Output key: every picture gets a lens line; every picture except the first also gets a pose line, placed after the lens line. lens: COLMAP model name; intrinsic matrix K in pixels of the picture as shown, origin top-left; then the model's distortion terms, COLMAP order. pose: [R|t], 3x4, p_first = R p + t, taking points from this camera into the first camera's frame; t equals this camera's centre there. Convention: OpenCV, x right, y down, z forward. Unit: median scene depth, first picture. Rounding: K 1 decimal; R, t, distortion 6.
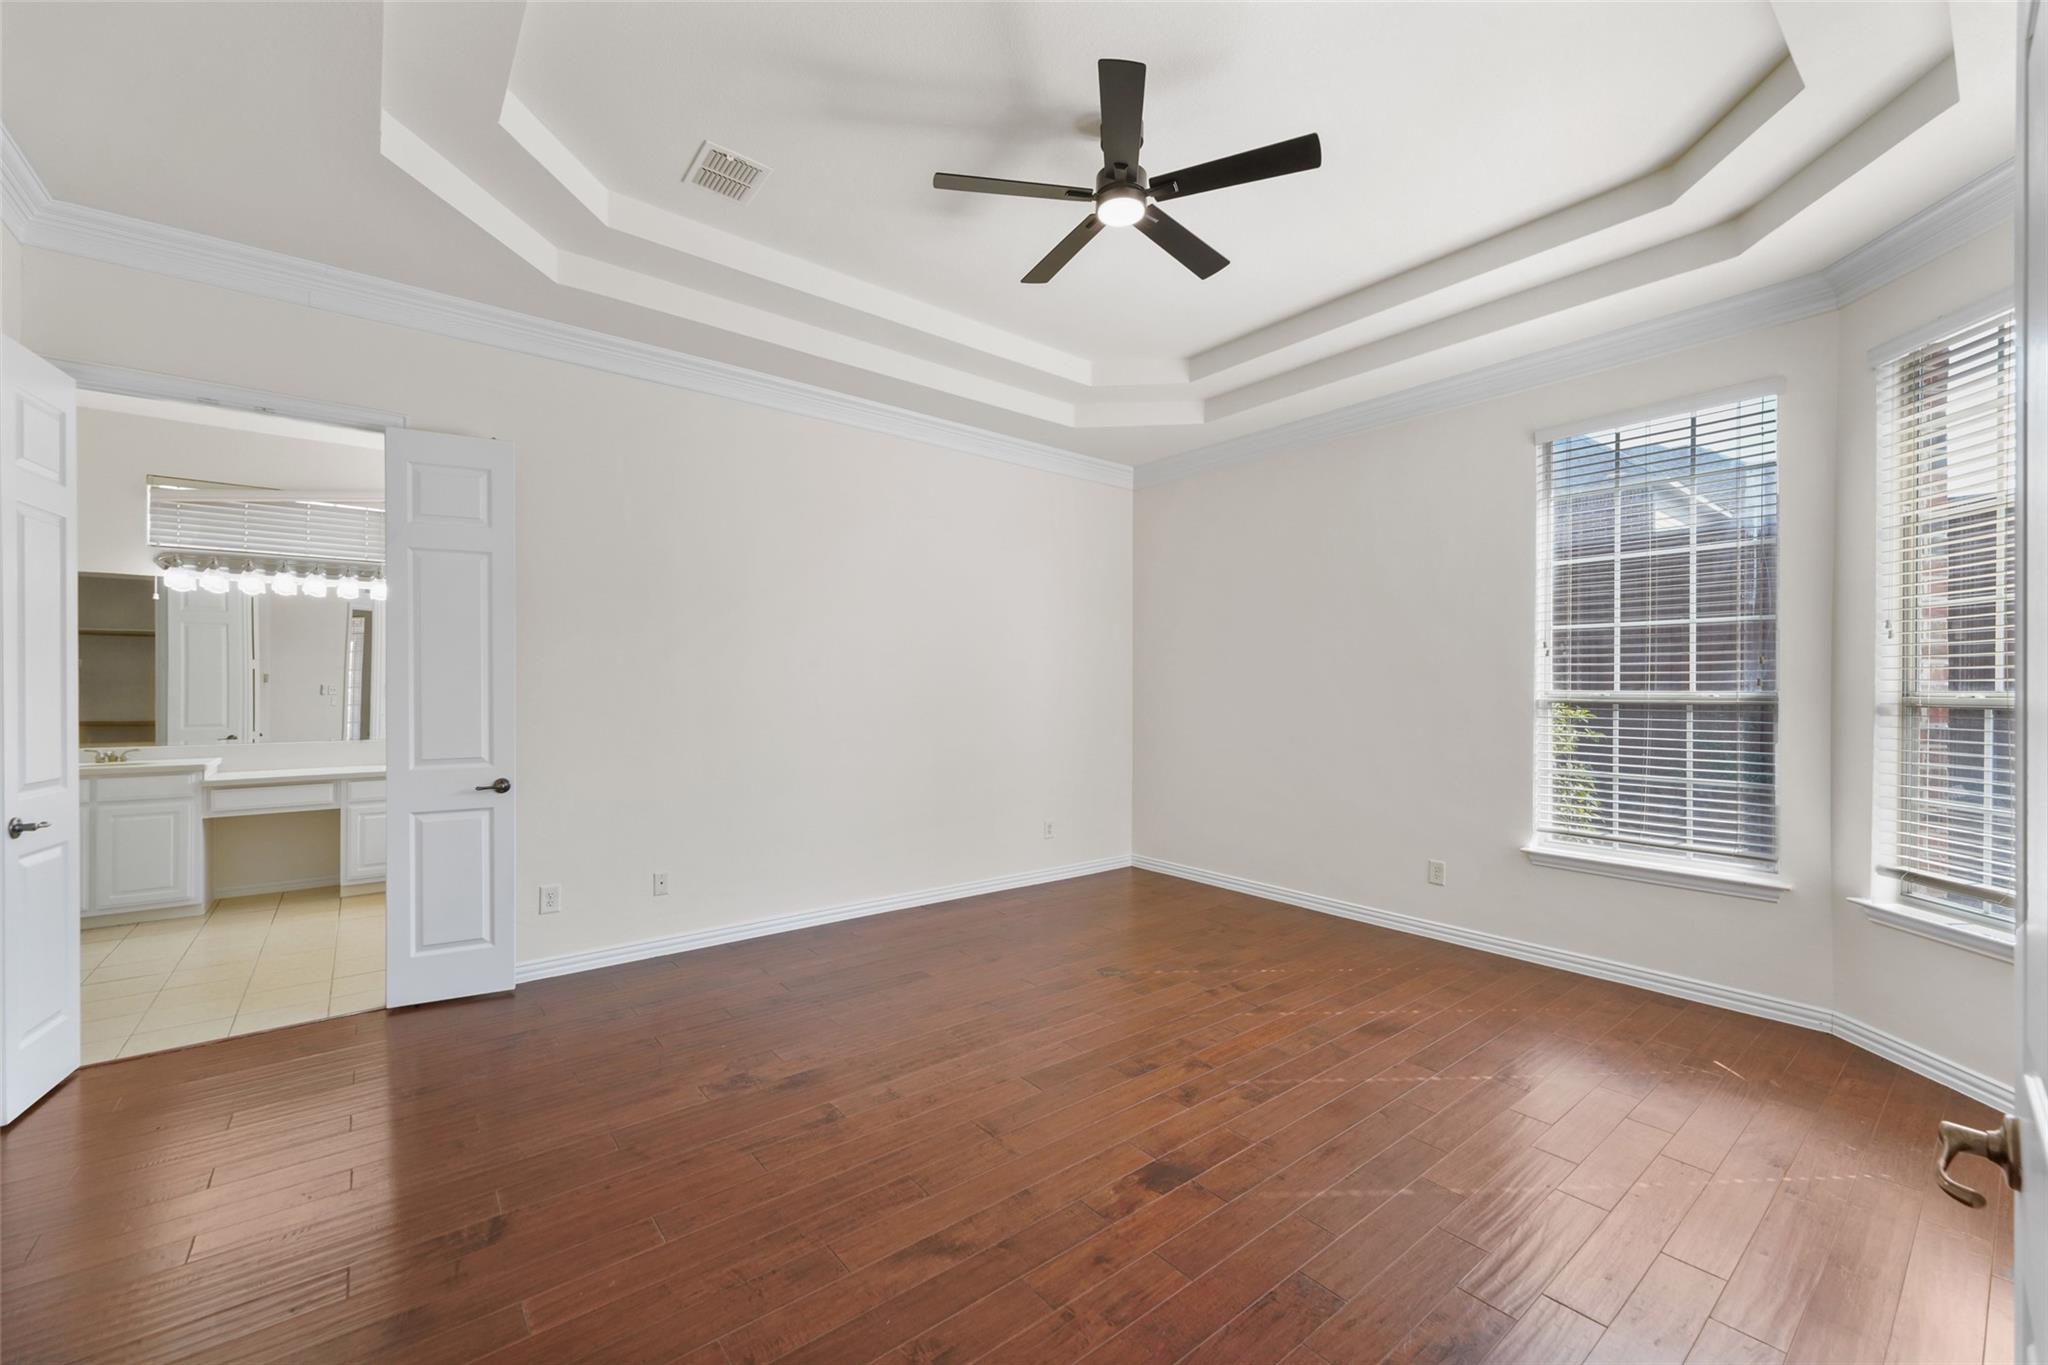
lens RADIAL K [[821.3, 0, 1014.5], [0, 821.3, 690.1], [0, 0, 1]] dist [0.002517, -0.000568]
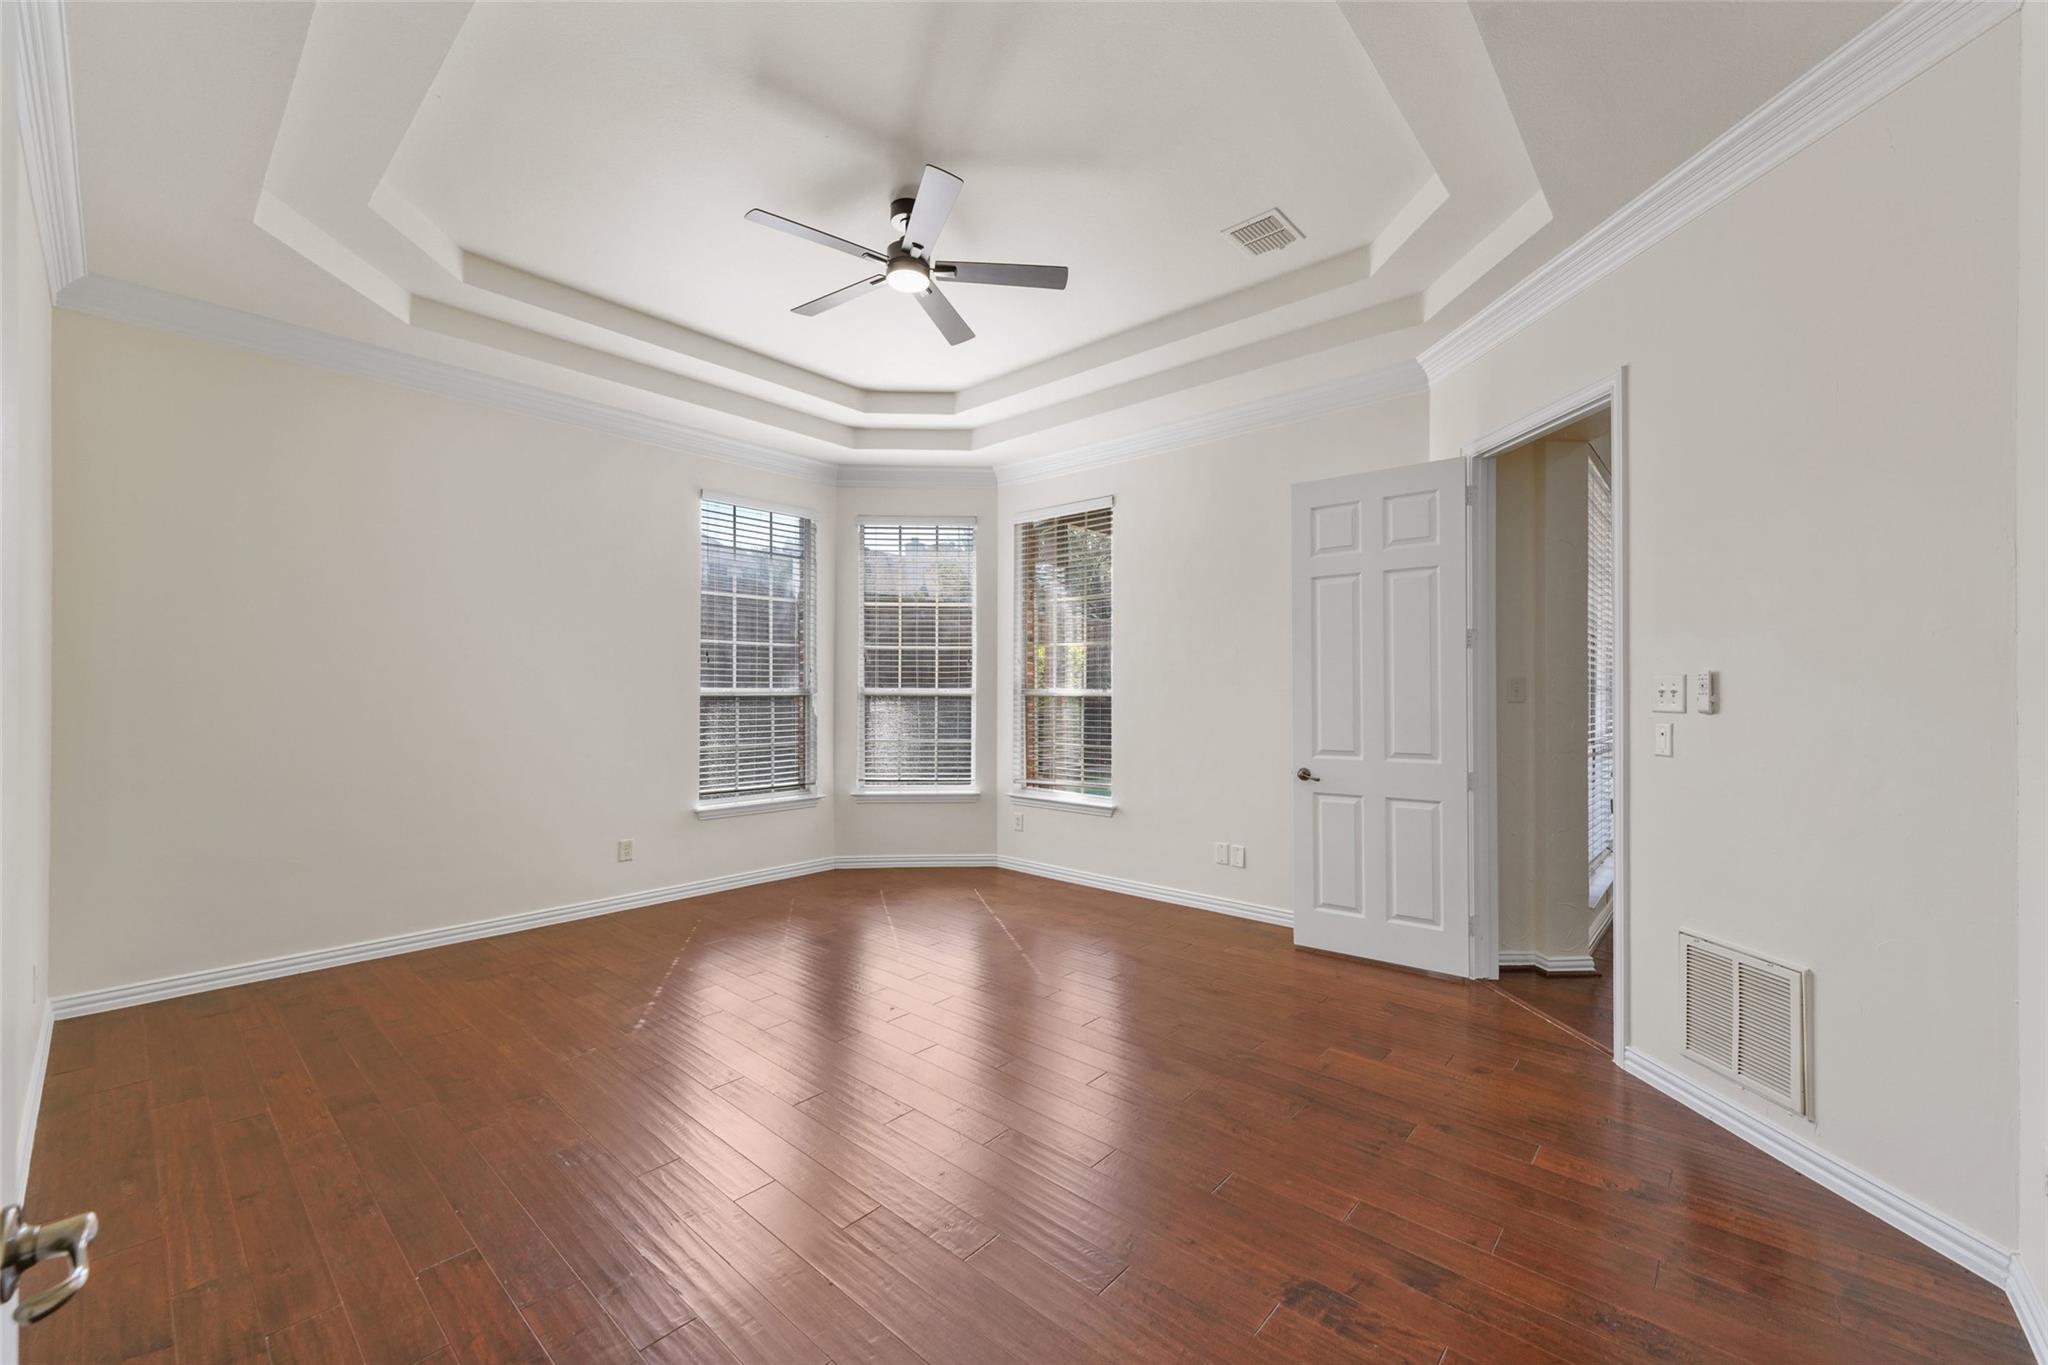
lens RADIAL K [[821.3, 0, 1005.5], [0, 821.3, 689.7], [0, 0, 1]] dist [0.002517, -0.000568]
pose [[-0.173379, -0.004571, 0.984844, -0.823105], [-0.005357, 0.999979, 0.003698, -0.004070], [-0.984841, -0.004635, -0.173400, 0.832992]]
